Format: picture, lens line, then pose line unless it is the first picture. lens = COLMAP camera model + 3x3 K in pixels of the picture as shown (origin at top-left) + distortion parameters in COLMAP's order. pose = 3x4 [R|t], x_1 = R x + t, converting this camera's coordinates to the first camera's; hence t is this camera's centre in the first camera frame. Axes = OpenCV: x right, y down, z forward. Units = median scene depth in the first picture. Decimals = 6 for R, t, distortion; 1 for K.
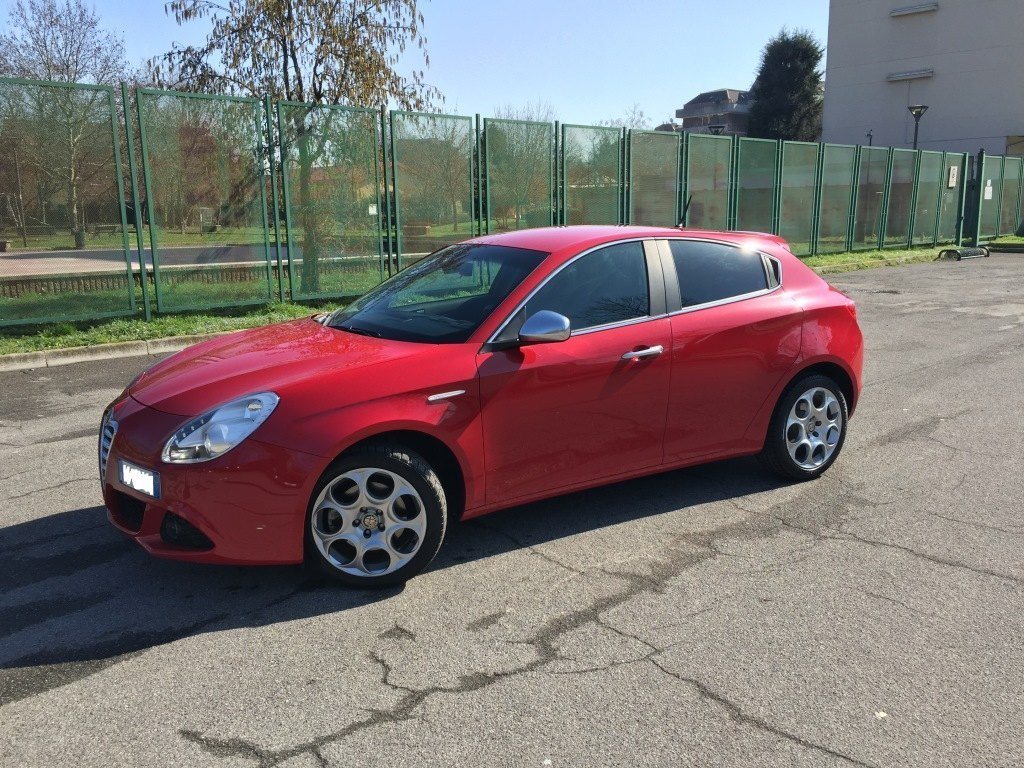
lens RADIAL K [[871.2, 0, 512.0], [0, 871.2, 384.0], [0, 0, 1]] dist [0.083832, -0.101630]
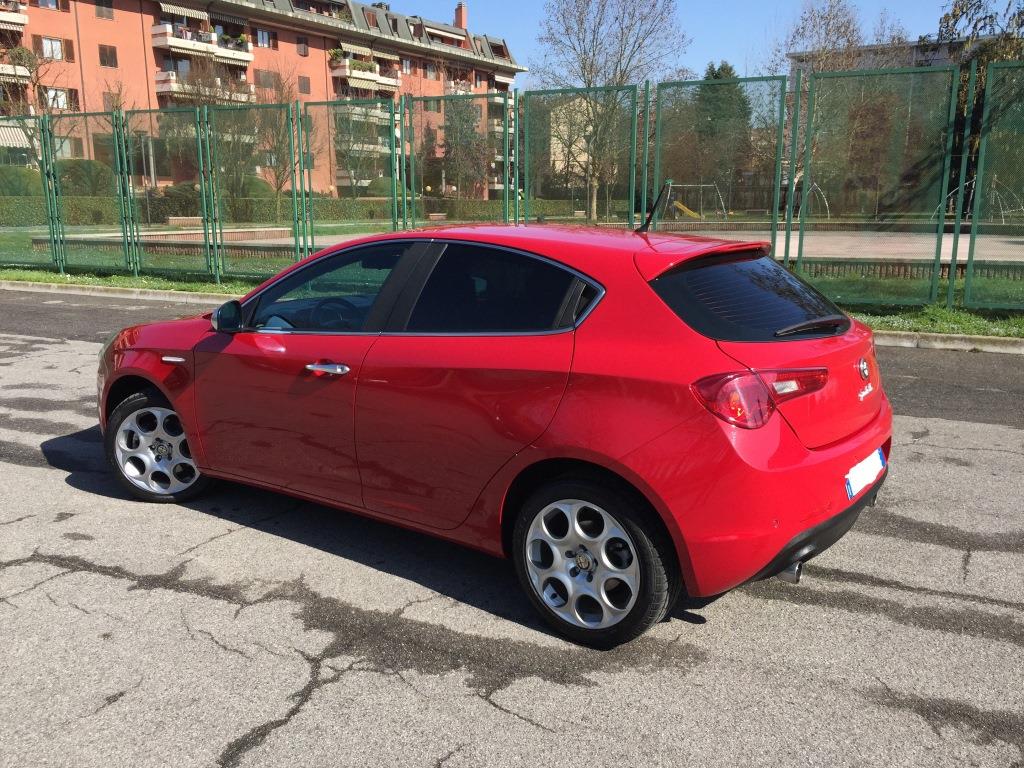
lens RADIAL K [[871.2, 0, 512.0], [0, 871.2, 384.0], [0, 0, 1]] dist [0.083832, -0.101630]
pose [[0.372890, 0.202666, -0.905472, 1.184180], [-0.184762, 0.972531, 0.141587, -0.209308], [0.909294, 0.114501, 0.400092, 0.955903]]
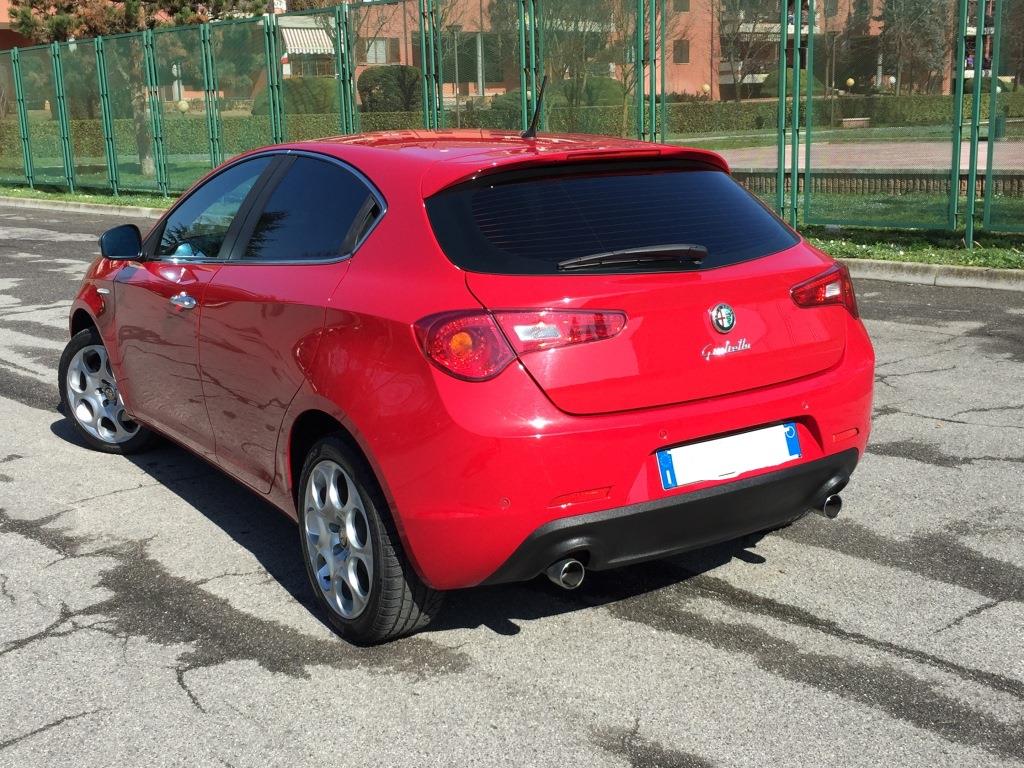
lens RADIAL K [[1223.0, 0, 512.0], [0, 1223.0, 384.0], [0, 0, 1]] dist [0.071950, -0.041340]
pose [[0.007176, 0.228414, -0.973538, 1.408948], [-0.165207, 0.960455, 0.224127, -0.295954], [0.986233, 0.159227, 0.044628, 1.451769]]
